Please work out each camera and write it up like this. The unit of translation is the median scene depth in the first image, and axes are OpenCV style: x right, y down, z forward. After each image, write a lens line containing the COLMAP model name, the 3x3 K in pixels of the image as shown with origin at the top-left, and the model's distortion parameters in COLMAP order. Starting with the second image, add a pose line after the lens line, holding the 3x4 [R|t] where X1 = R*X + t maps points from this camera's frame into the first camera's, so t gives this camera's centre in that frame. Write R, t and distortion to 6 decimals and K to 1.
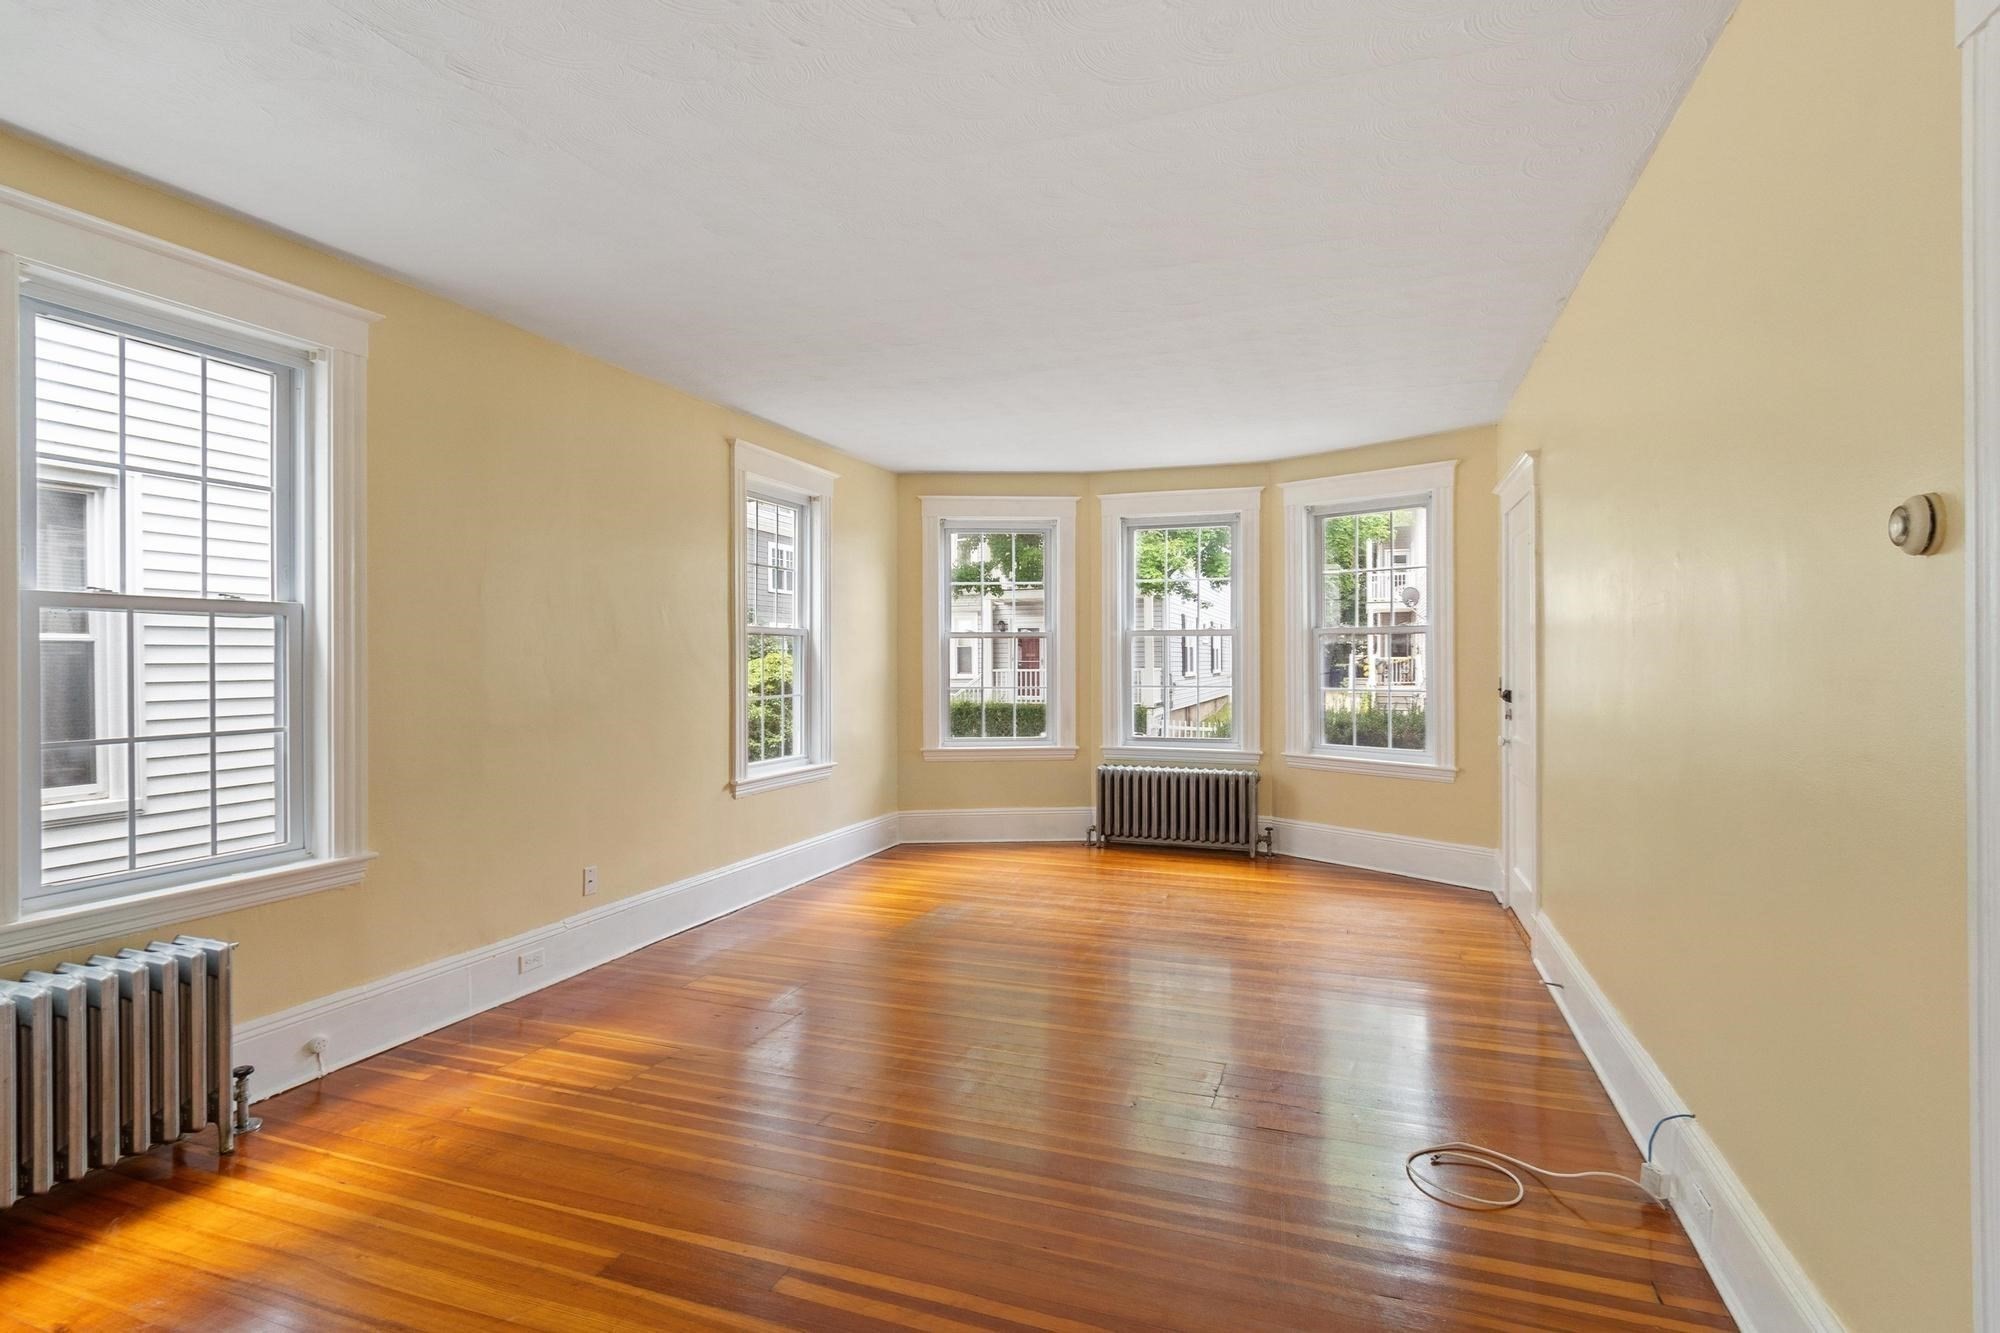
lens RADIAL K [[983.3, 0, 1037.2], [0, 983.3, 661.6], [0, 0, 1]] dist [-0.016647, 0.001439]
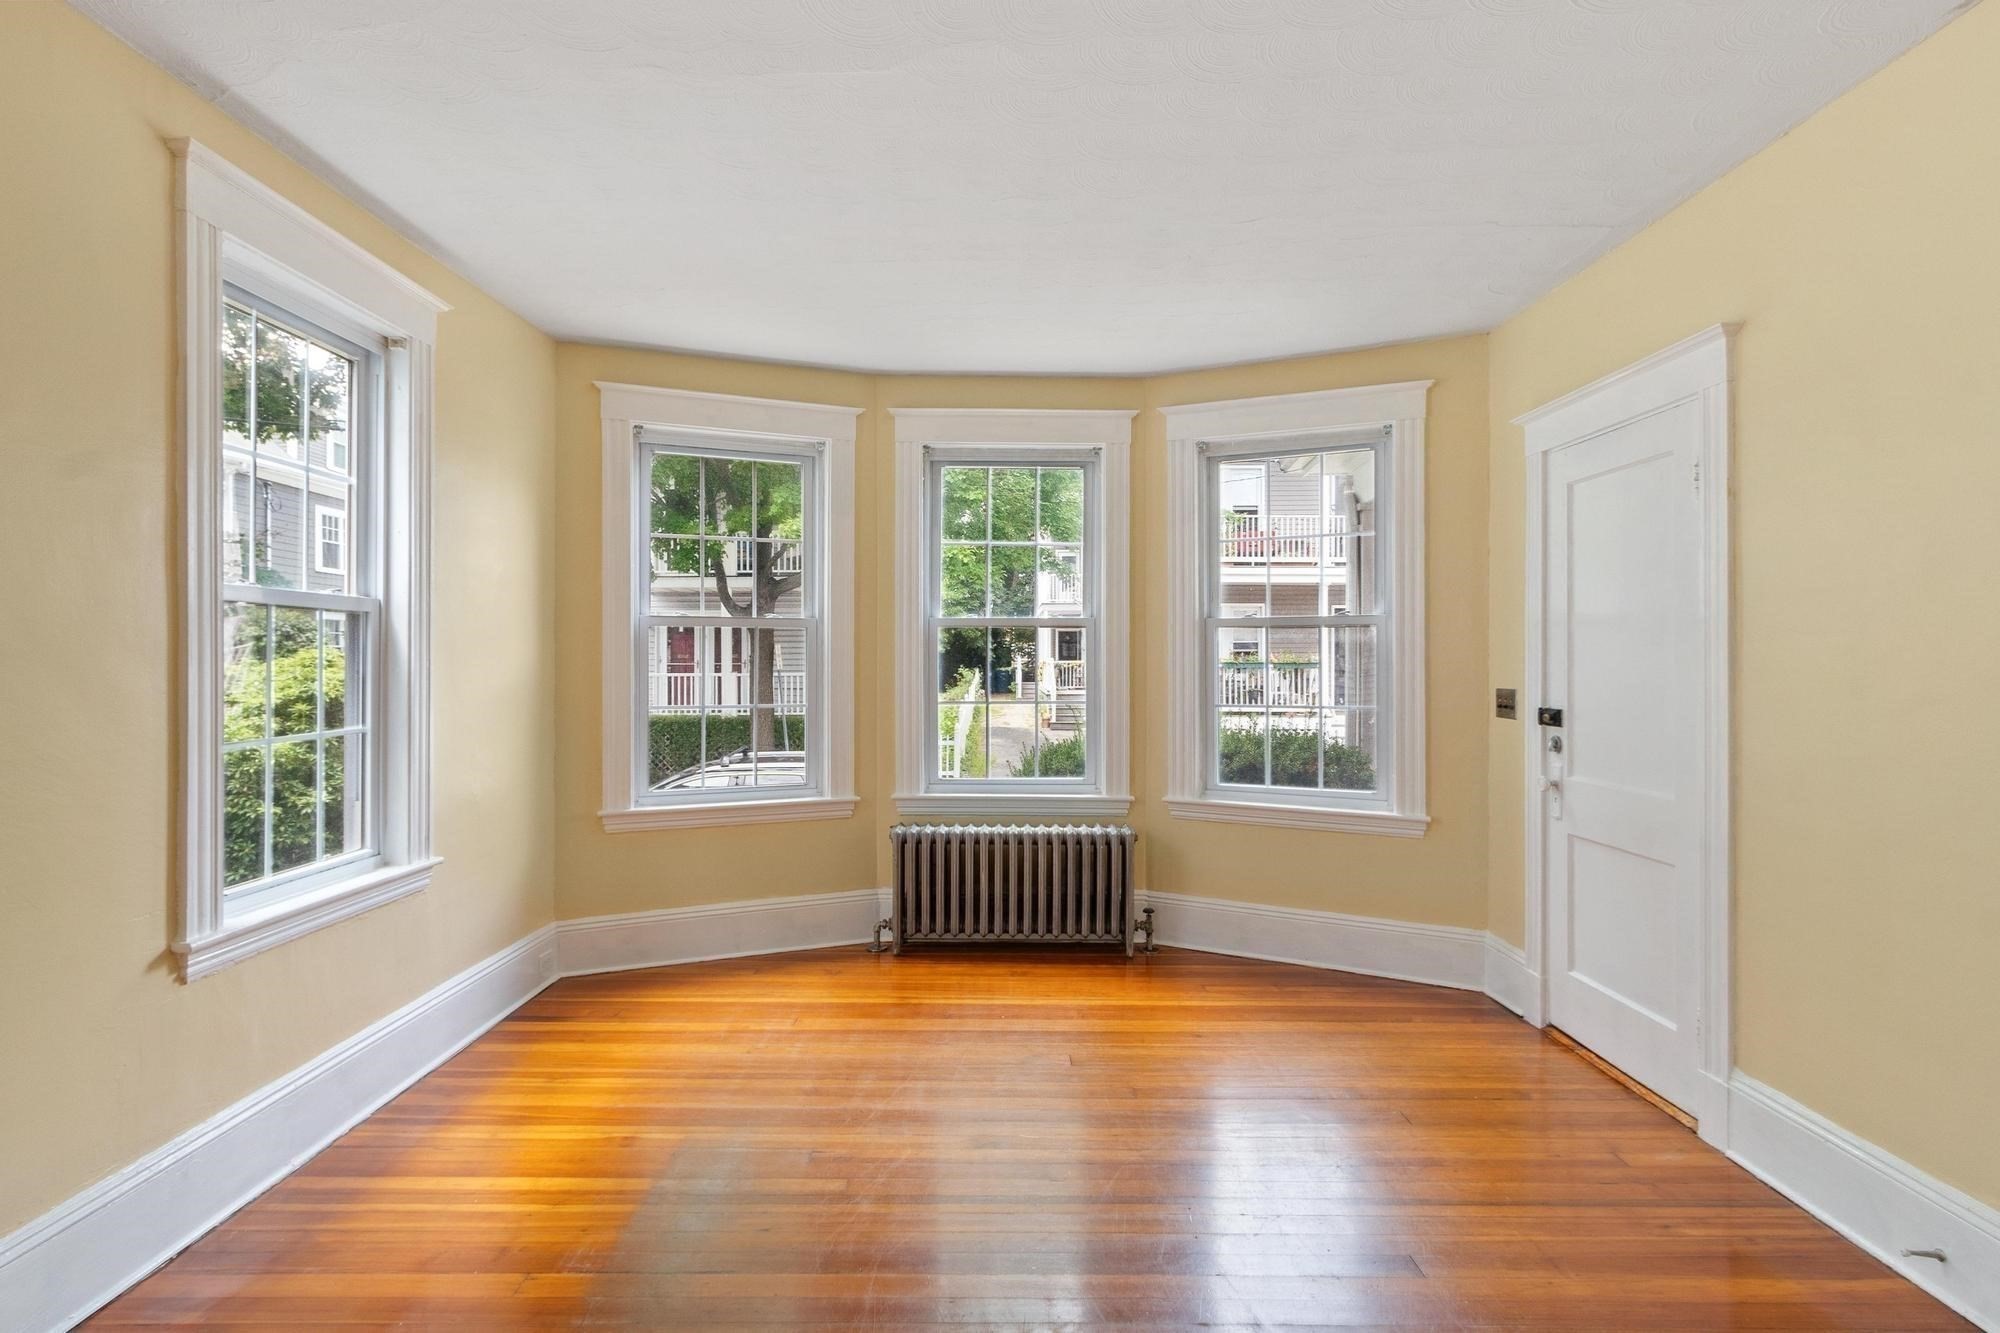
lens RADIAL K [[983.3, 0, 986.5], [0, 983.3, 667.1], [0, 0, 1]] dist [-0.016647, 0.001439]
pose [[0.948017, 0.002328, 0.318210, -0.089549], [-0.003242, 0.999992, 0.002344, -0.000136], [-0.318202, -0.003254, 0.948017, 0.391687]]
